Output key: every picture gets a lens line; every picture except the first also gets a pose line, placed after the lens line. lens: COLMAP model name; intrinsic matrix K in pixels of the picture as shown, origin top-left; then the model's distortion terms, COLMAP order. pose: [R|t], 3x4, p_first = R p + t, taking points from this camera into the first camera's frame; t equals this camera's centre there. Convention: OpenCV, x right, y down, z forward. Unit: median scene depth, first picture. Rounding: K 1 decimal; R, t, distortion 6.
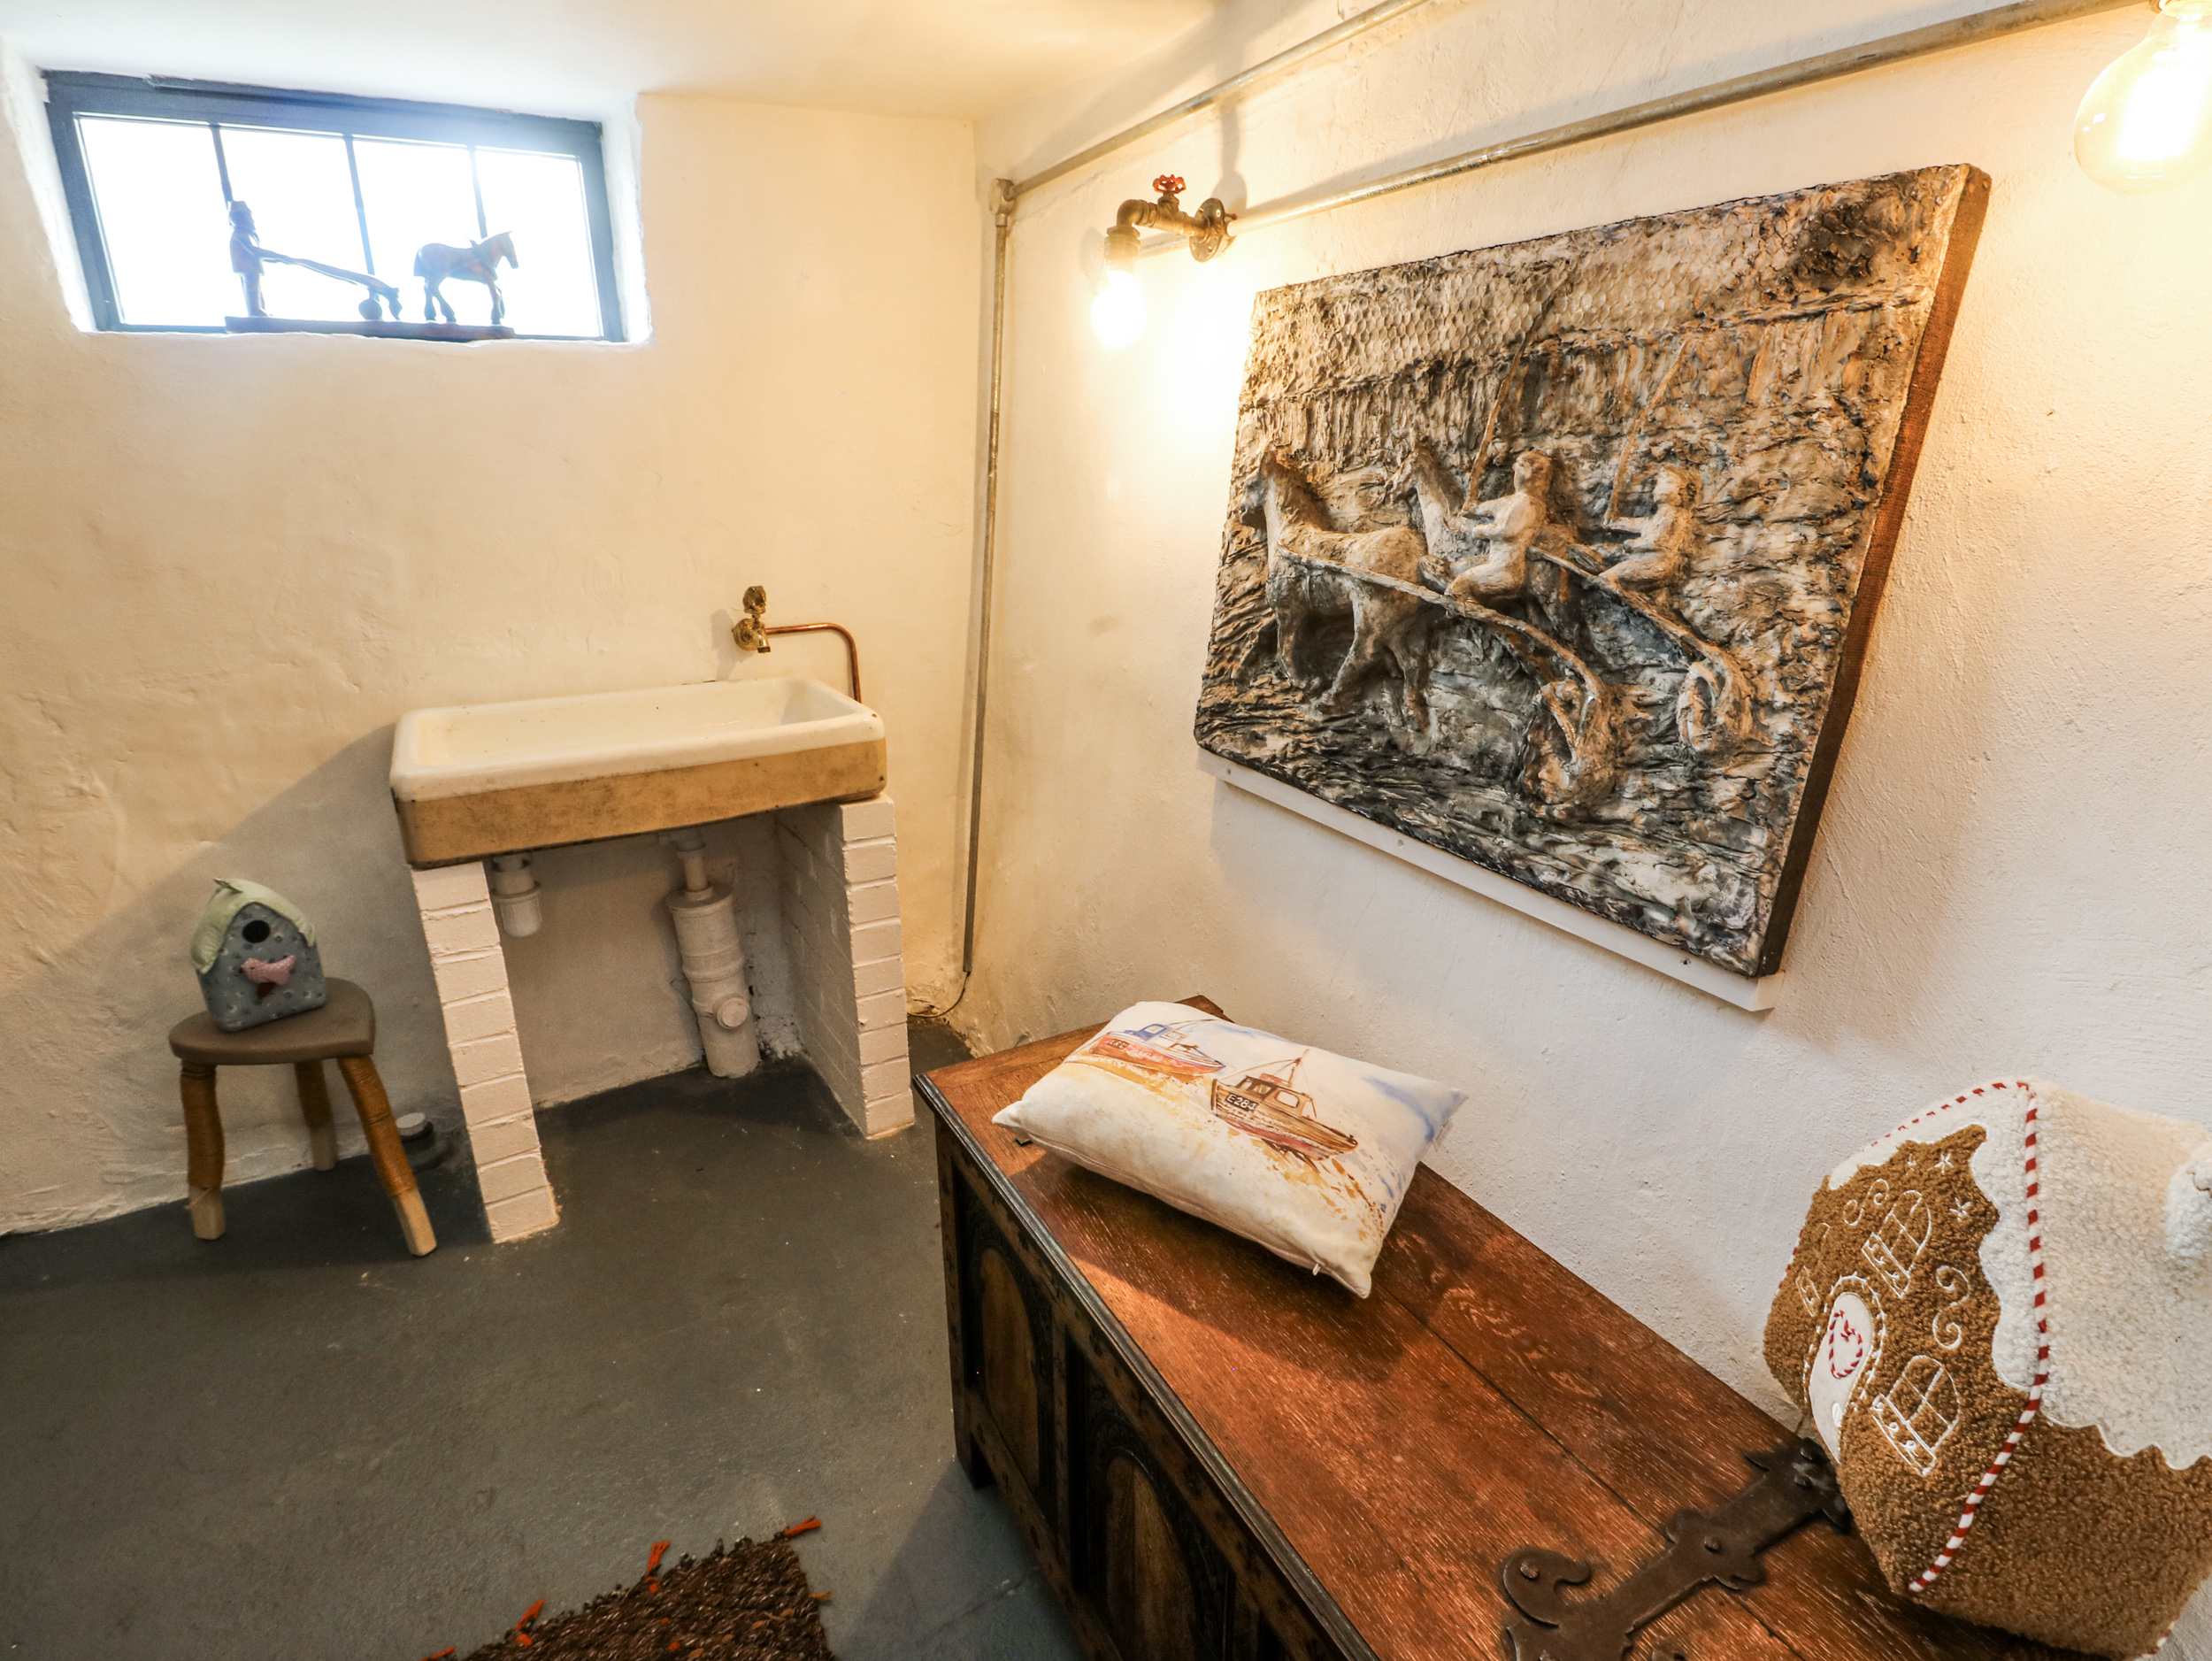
lens RADIAL K [[1155.1, 0, 1110.4], [0, 1155.1, 833.6], [0, 0, 1]] dist [0.002538, -0.014764]
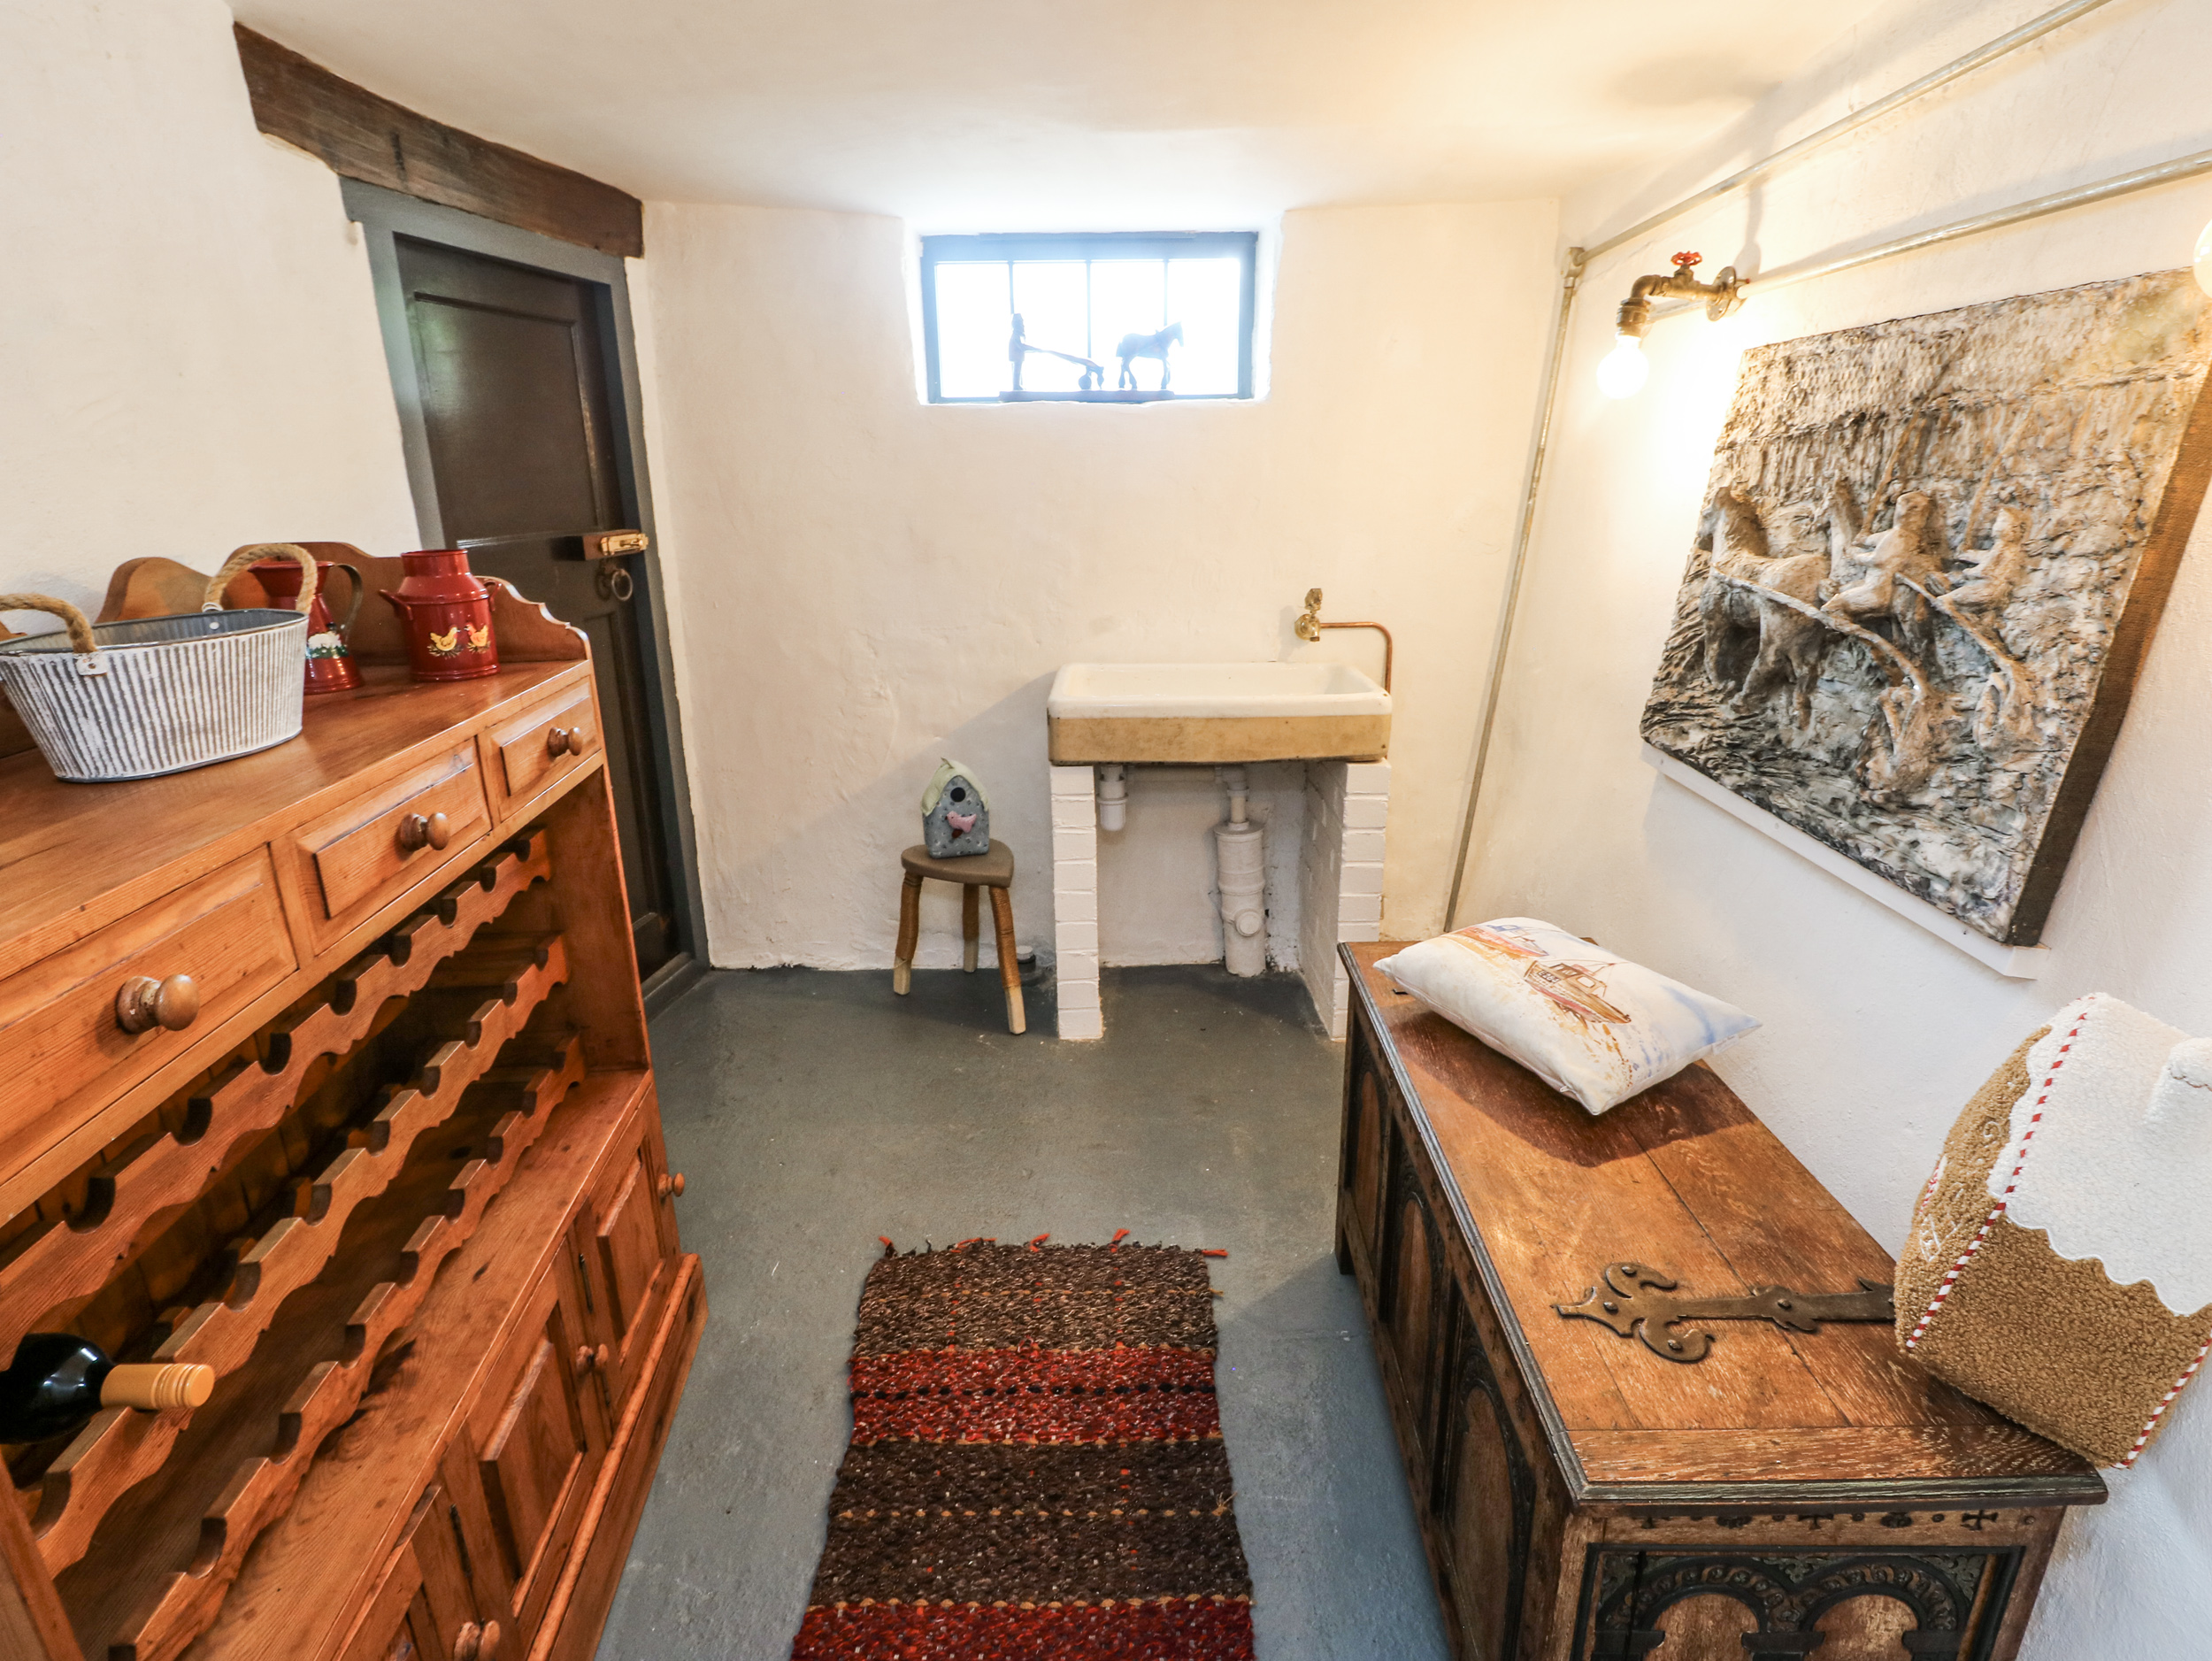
lens RADIAL K [[1155.1, 0, 1108.4], [0, 1155.1, 834.5], [0, 0, 1]] dist [0.002538, -0.014764]
pose [[0.867207, 0.145945, -0.476080, 0.203007], [-0.153130, 0.987917, 0.023916, 0.083315], [0.473817, 0.052162, 0.879077, -0.301438]]
